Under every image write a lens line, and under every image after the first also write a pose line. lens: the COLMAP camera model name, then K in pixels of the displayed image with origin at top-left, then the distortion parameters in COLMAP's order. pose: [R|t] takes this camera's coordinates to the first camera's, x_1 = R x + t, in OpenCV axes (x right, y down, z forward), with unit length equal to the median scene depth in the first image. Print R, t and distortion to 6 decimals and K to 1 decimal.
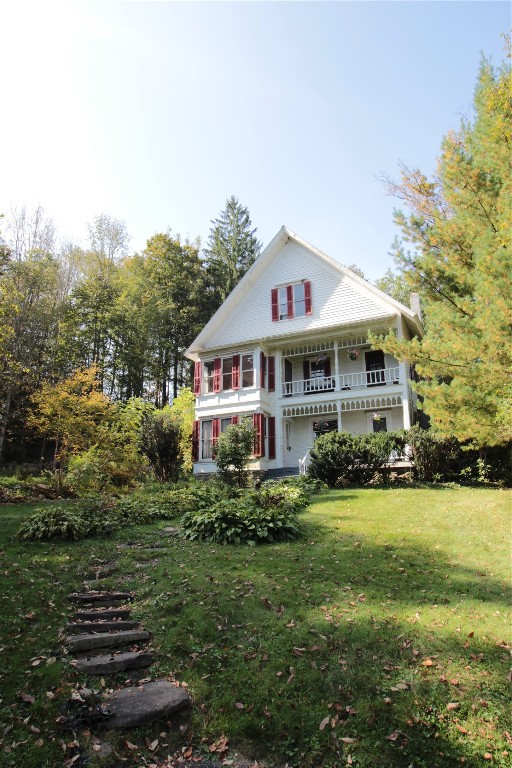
lens RADIAL K [[492.1, 0, 255.1], [0, 492.1, 388.7], [0, 0, 1]] dist [0.007107, -0.014510]
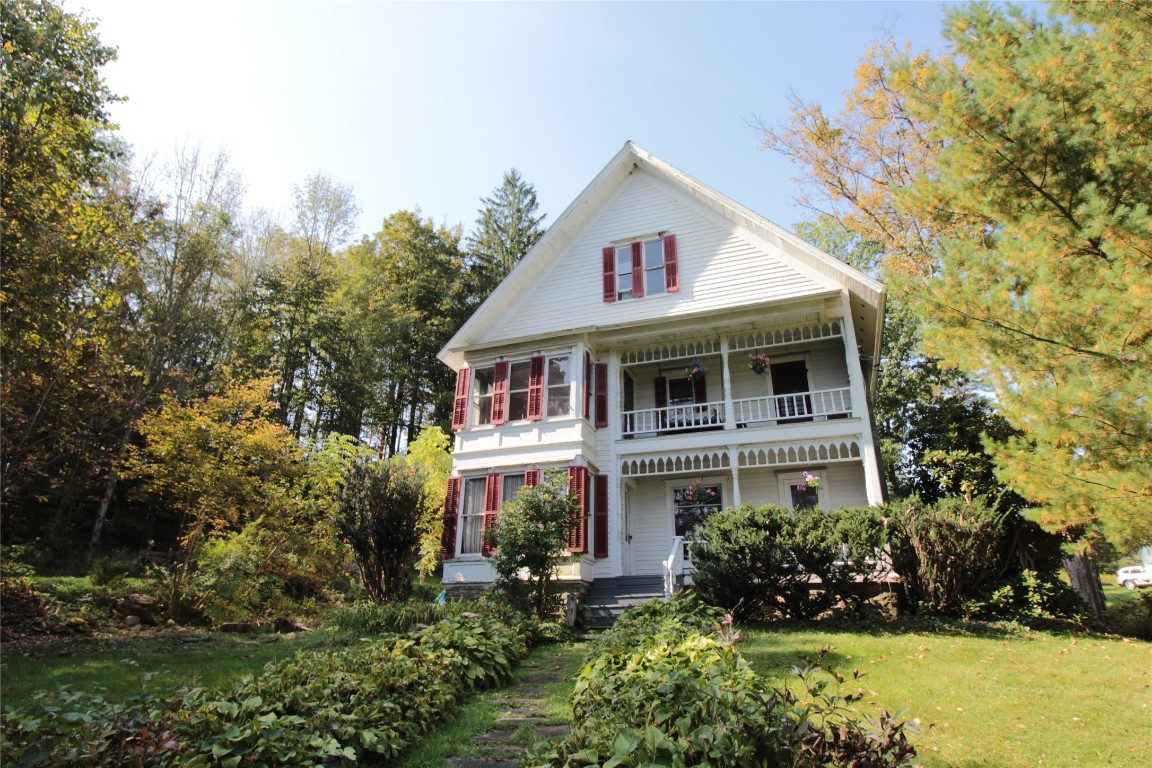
lens RADIAL K [[655.9, 0, 576.4], [0, 655.9, 376.1], [0, 0, 1]] dist [0.001923, -0.008996]
pose [[0.995114, 0.051543, 0.084214, -0.053168], [-0.040800, 0.991361, -0.124652, 0.038578], [-0.089912, 0.120607, 0.988620, 0.282281]]
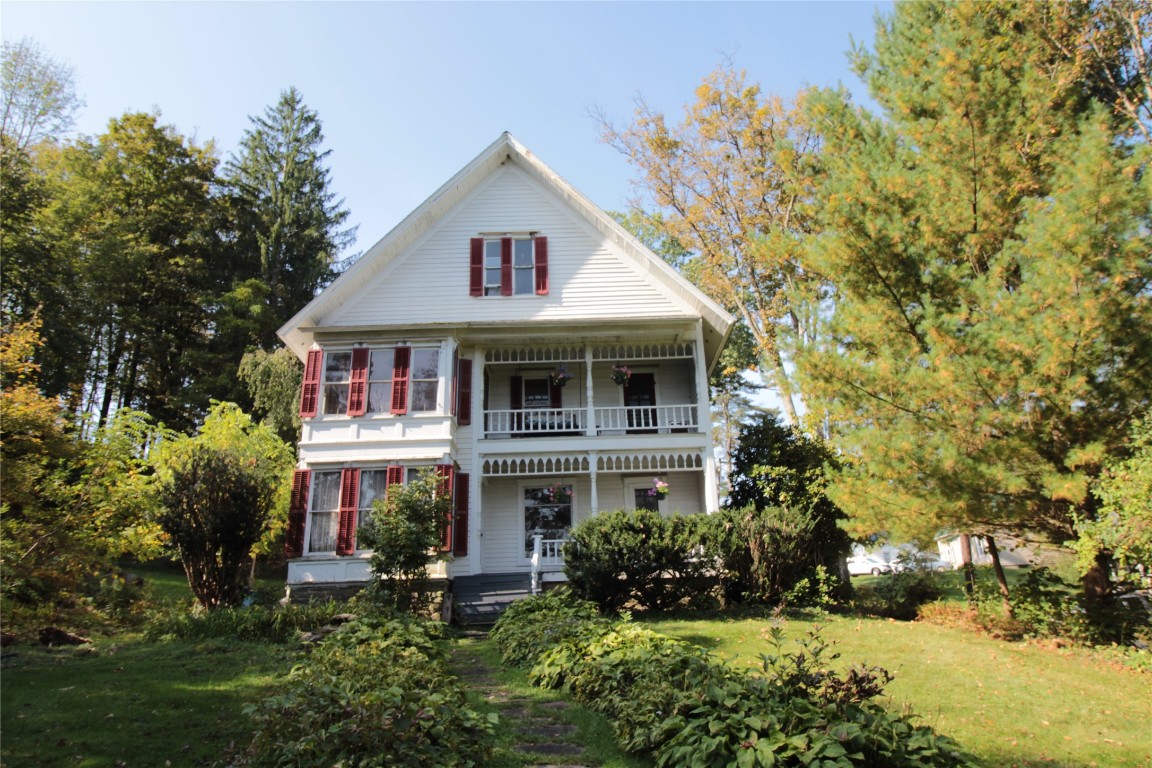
lens RADIAL K [[738.2, 0, 584.3], [0, 738.2, 378.7], [0, 0, 1]] dist [0.007107, -0.014510]
pose [[0.894599, 0.125689, 0.428831, -0.186765], [-0.089849, 0.990624, -0.102913, 0.025280], [-0.437745, 0.053536, 0.897504, 0.223626]]
